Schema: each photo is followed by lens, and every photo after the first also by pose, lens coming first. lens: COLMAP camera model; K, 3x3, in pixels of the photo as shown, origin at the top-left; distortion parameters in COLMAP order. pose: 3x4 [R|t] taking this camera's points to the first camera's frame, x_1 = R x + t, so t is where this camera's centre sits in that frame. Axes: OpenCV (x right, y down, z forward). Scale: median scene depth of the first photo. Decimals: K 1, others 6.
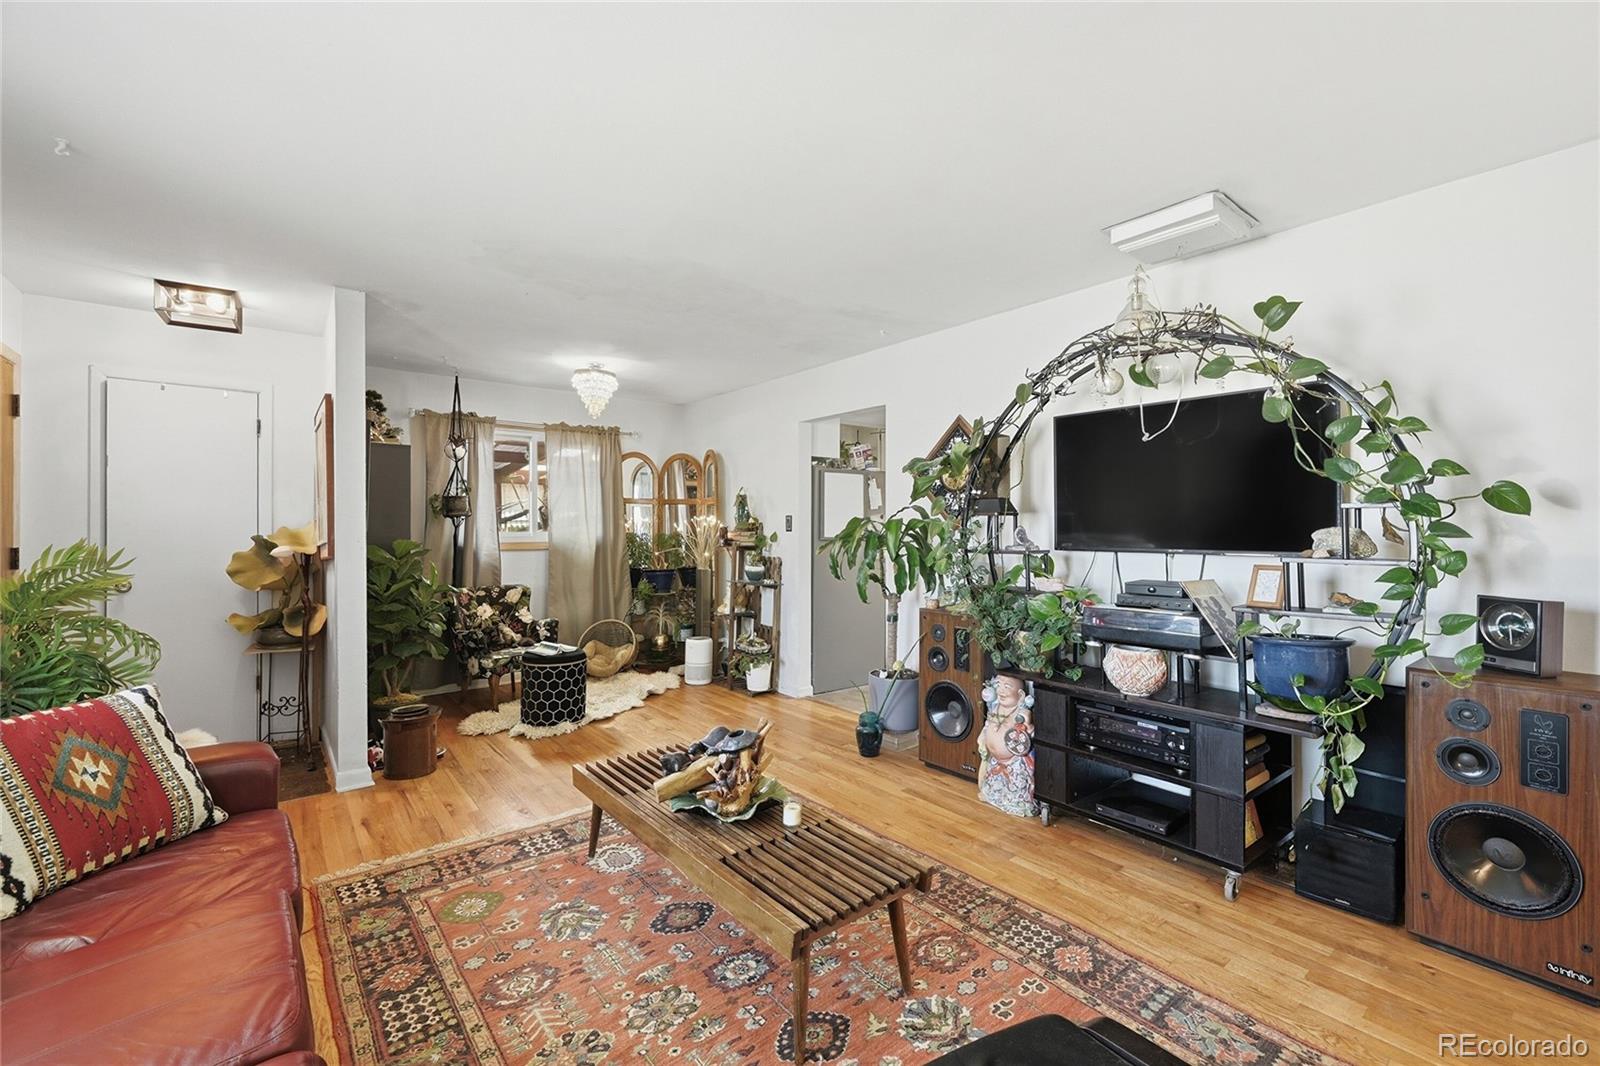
lens RADIAL K [[660.3, 0, 812.4], [0, 660.3, 530.9], [0, 0, 1]] dist [-0.001909, 0.000256]
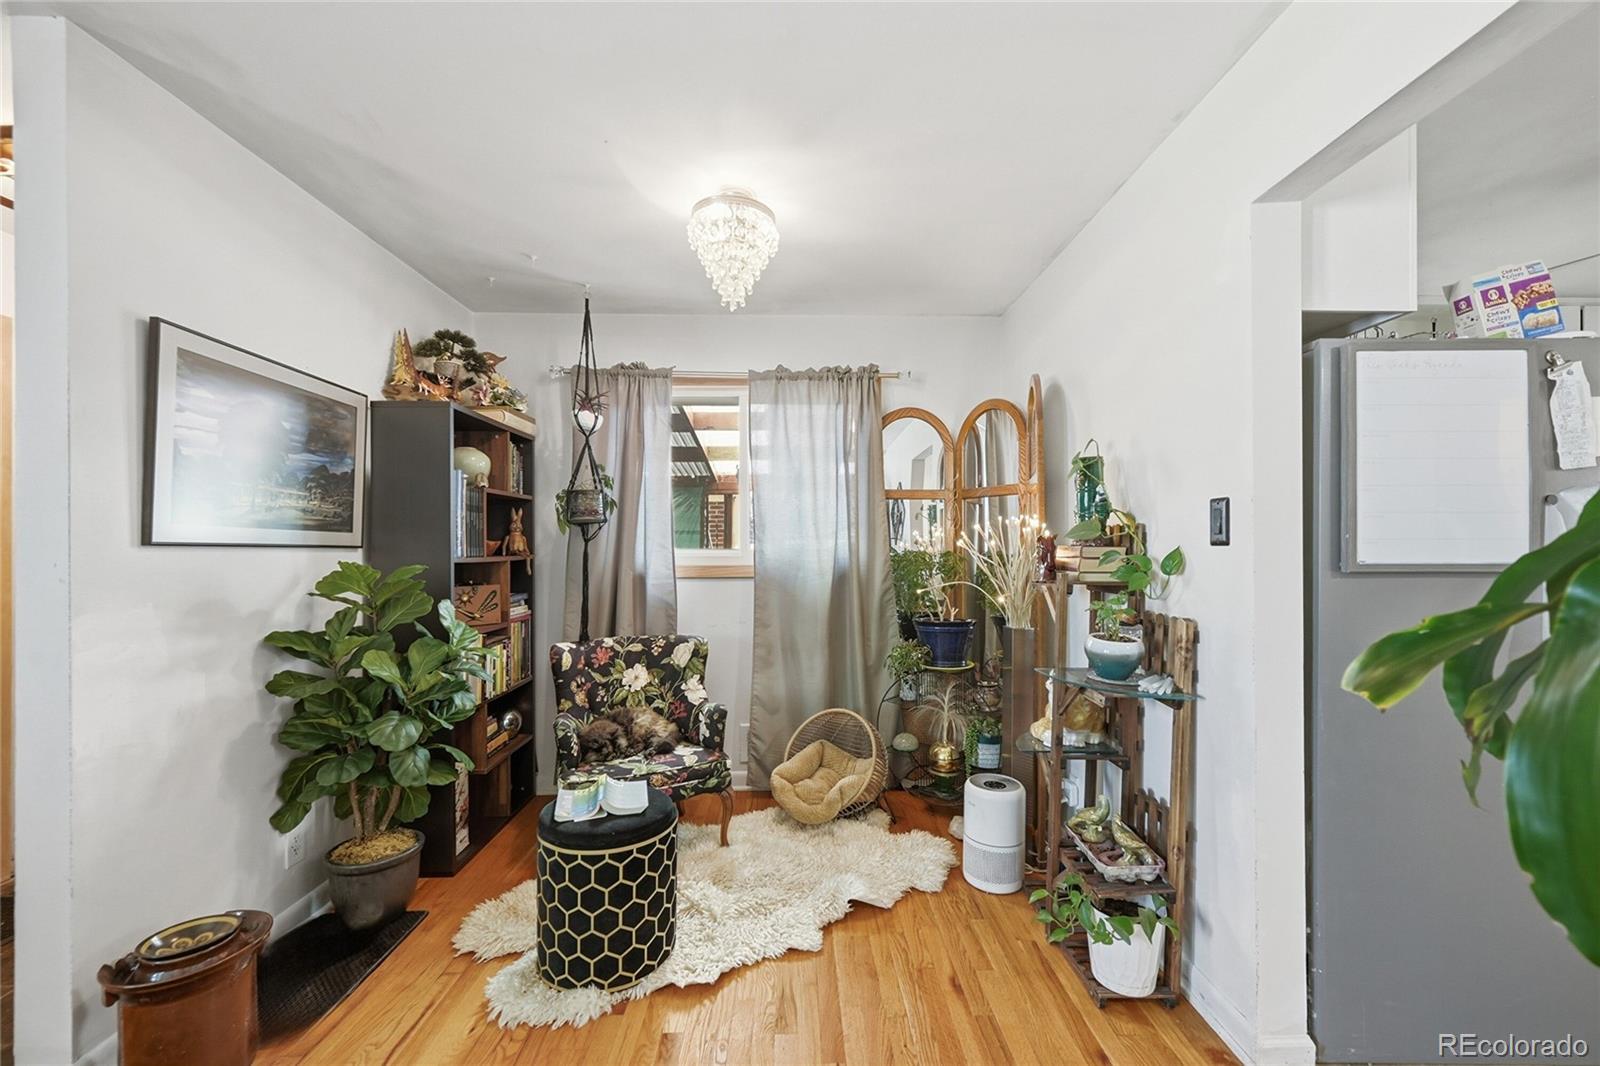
lens RADIAL K [[660.3, 0, 792.4], [0, 660.3, 543.0], [0, 0, 1]] dist [-0.001909, 0.000256]
pose [[0.788630, -0.007407, -0.614823, -0.000584], [0.003004, 0.999962, -0.008194, 0.001364], [0.614861, 0.004615, 0.788622, 0.577403]]
